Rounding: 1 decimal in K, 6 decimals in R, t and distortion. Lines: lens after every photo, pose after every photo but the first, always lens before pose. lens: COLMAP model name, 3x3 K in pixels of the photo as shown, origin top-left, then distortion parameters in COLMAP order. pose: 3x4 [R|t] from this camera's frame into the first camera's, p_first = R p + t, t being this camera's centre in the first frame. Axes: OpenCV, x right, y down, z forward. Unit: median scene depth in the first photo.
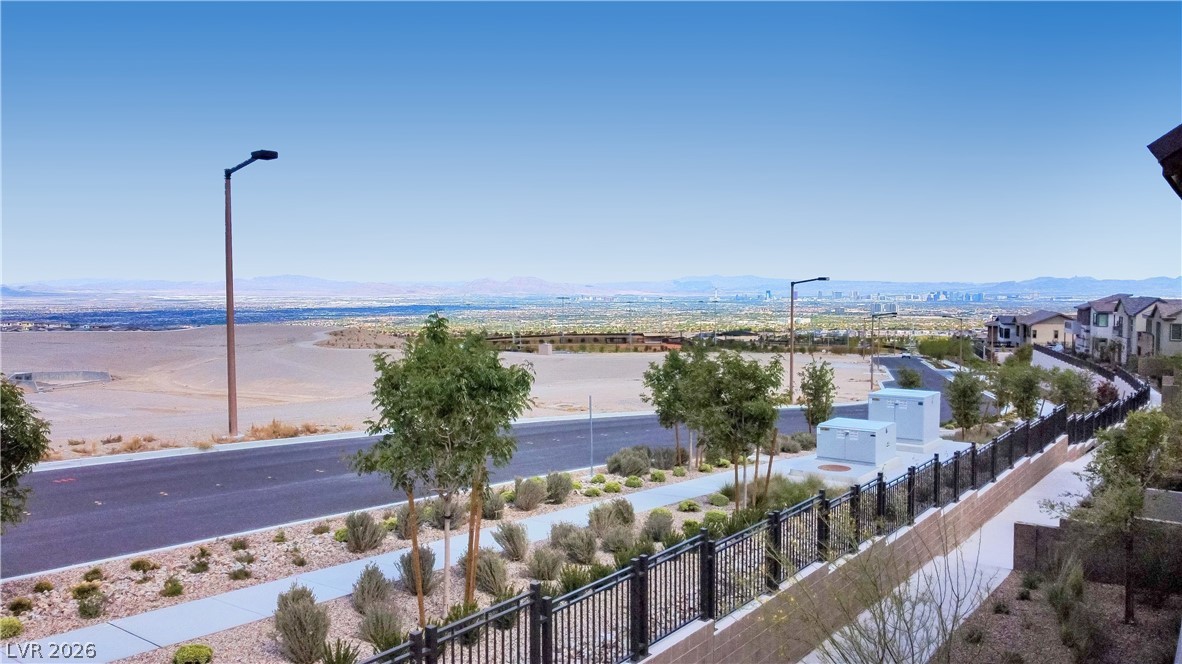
lens RADIAL K [[899.4, 0, 583.8], [0, 899.4, 309.1], [0, 0, 1]] dist [-0.007647, -0.002816]
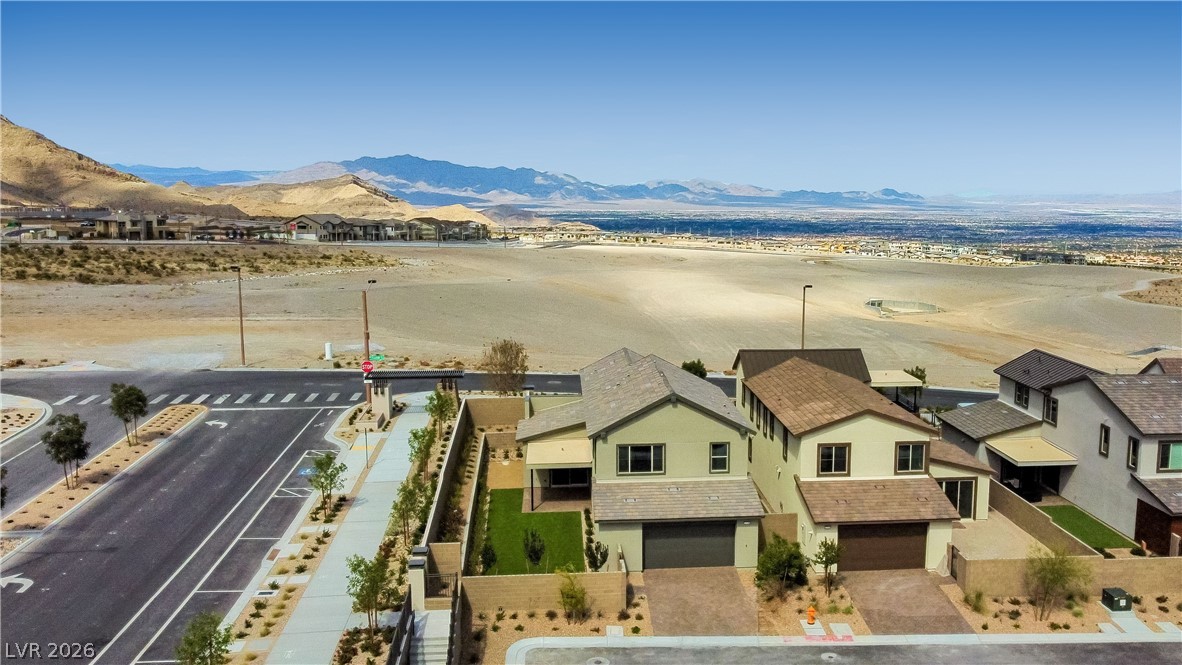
lens RADIAL K [[1139.8, 0, 599.1], [0, 1139.8, 335.9], [0, 0, 1]] dist [-0.025314, 0.000000]
pose [[0.635586, 0.117952, -0.762967, 0.138680], [-0.022666, 0.990685, 0.134275, -0.032898], [0.771698, -0.068049, 0.632339, -0.128069]]
